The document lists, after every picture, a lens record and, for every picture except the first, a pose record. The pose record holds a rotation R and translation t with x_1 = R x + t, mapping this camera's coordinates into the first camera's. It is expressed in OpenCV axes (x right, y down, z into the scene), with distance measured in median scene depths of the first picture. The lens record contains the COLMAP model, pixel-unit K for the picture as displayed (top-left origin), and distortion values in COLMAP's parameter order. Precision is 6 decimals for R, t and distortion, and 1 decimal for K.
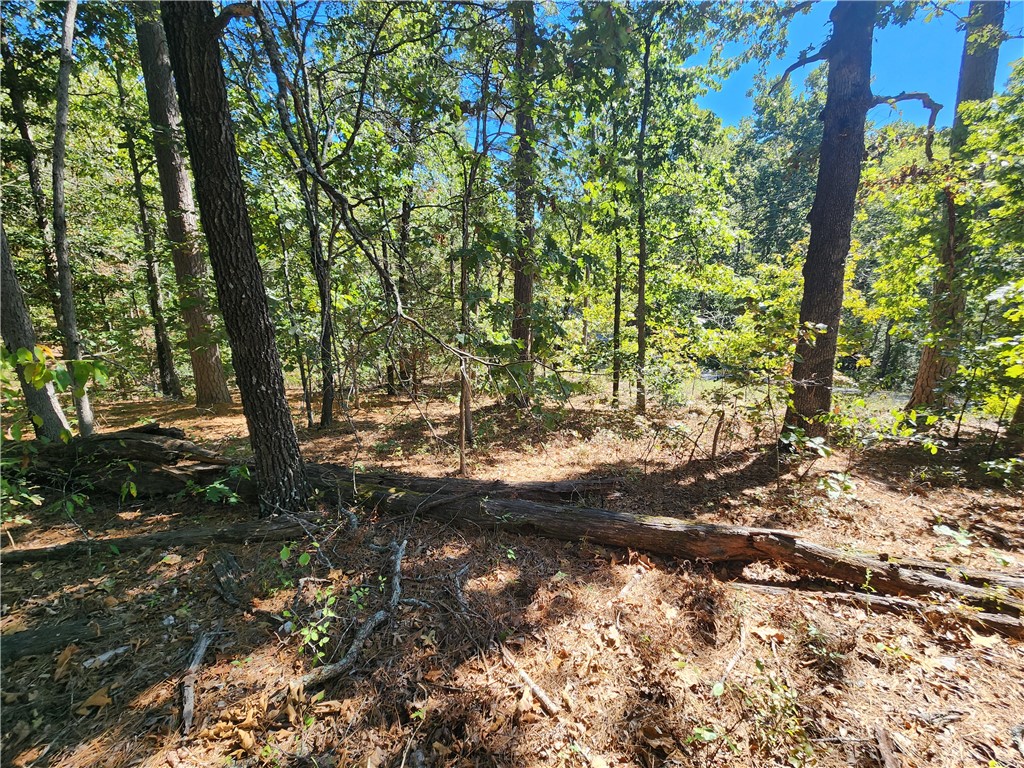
lens RADIAL K [[419.8, 0, 511.3], [0, 419.8, 386.8], [0, 0, 1]] dist [0.001819, 0.001258]
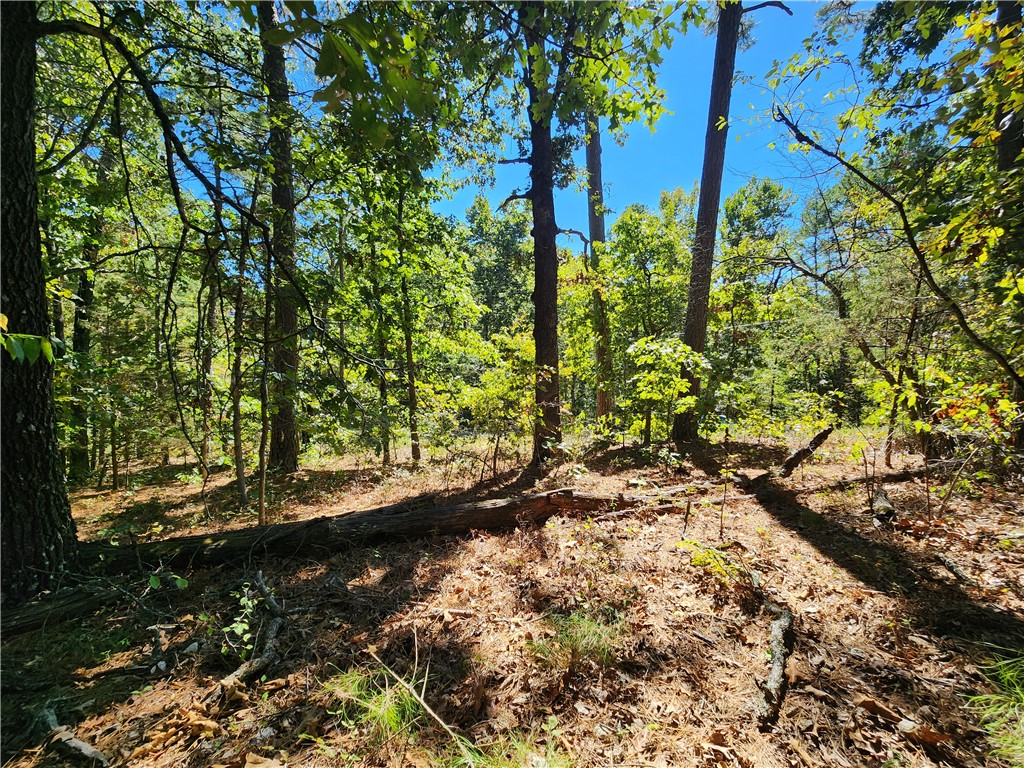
lens RADIAL K [[419.8, 0, 512.7], [0, 419.8, 380.4], [0, 0, 1]] dist [0.001819, 0.001258]
pose [[0.830876, -0.014587, 0.556266, -0.109487], [0.112069, 0.983560, -0.141601, 0.051110], [-0.545055, 0.179993, 0.818851, -0.063270]]
